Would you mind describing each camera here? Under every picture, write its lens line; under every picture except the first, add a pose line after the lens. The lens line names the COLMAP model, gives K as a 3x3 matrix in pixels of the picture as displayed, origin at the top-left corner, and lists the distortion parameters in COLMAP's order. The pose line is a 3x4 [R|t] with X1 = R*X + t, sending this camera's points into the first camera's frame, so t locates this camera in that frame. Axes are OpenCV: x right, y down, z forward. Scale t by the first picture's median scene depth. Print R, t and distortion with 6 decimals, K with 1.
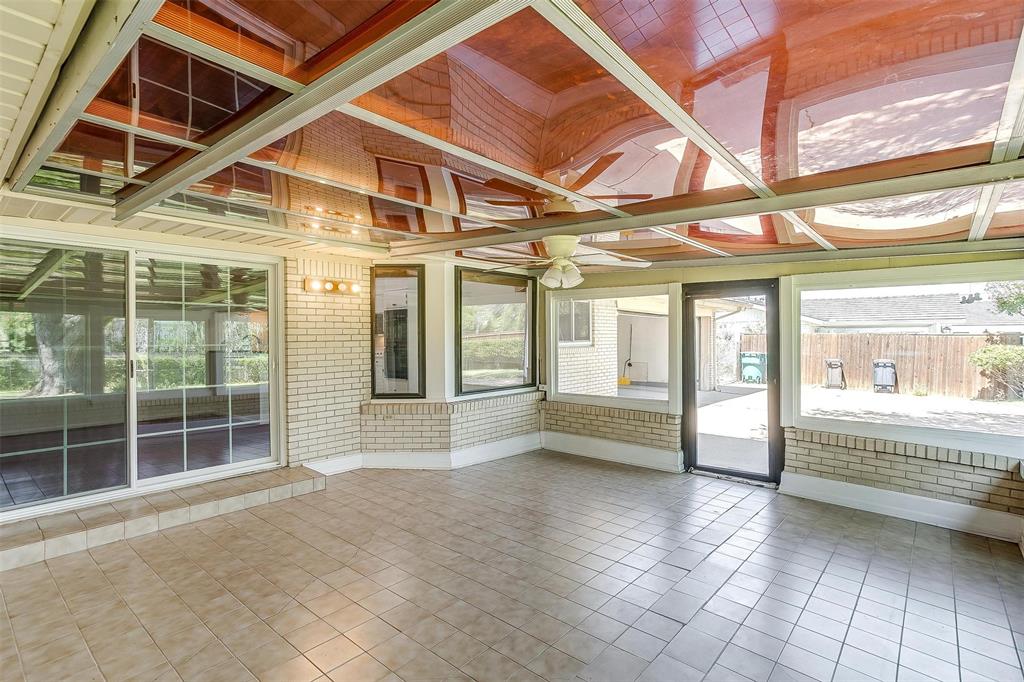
lens RADIAL K [[499.3, 0, 505.7], [0, 499.3, 342.5], [0, 0, 1]] dist [-0.027014, 0.019818]
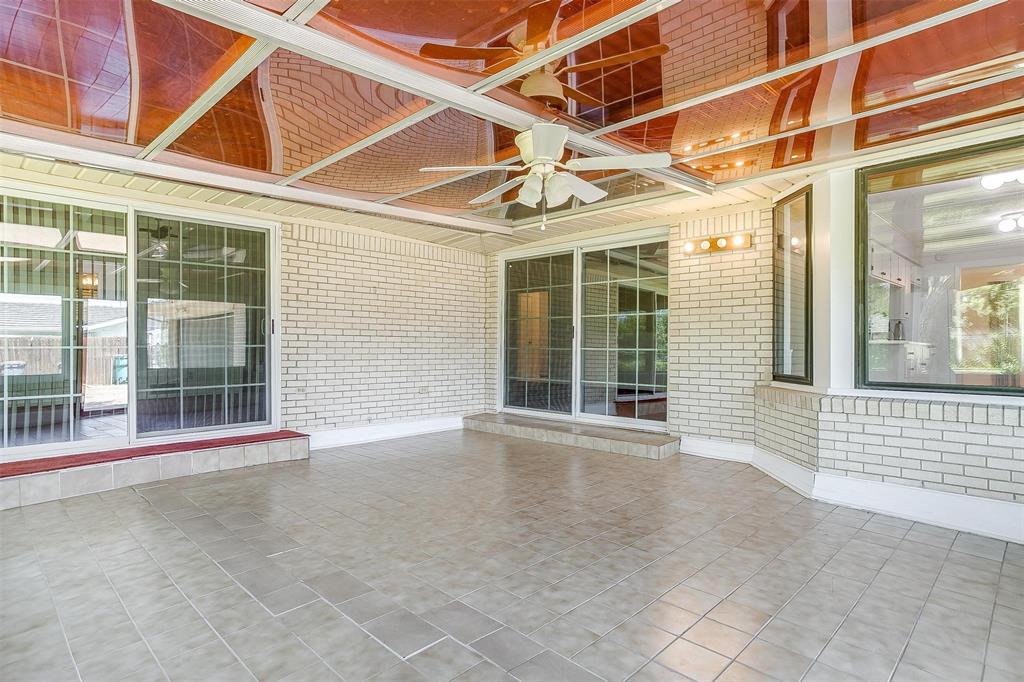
lens RADIAL K [[554.8, 0, 506.3], [0, 554.8, 340.4], [0, 0, 1]] dist [-0.001610, 0.000239]
pose [[-0.069240, -0.003743, -0.997593, 0.665955], [-0.008320, 0.999960, -0.003175, 0.064282], [0.997565, 0.008080, -0.069269, 0.712906]]
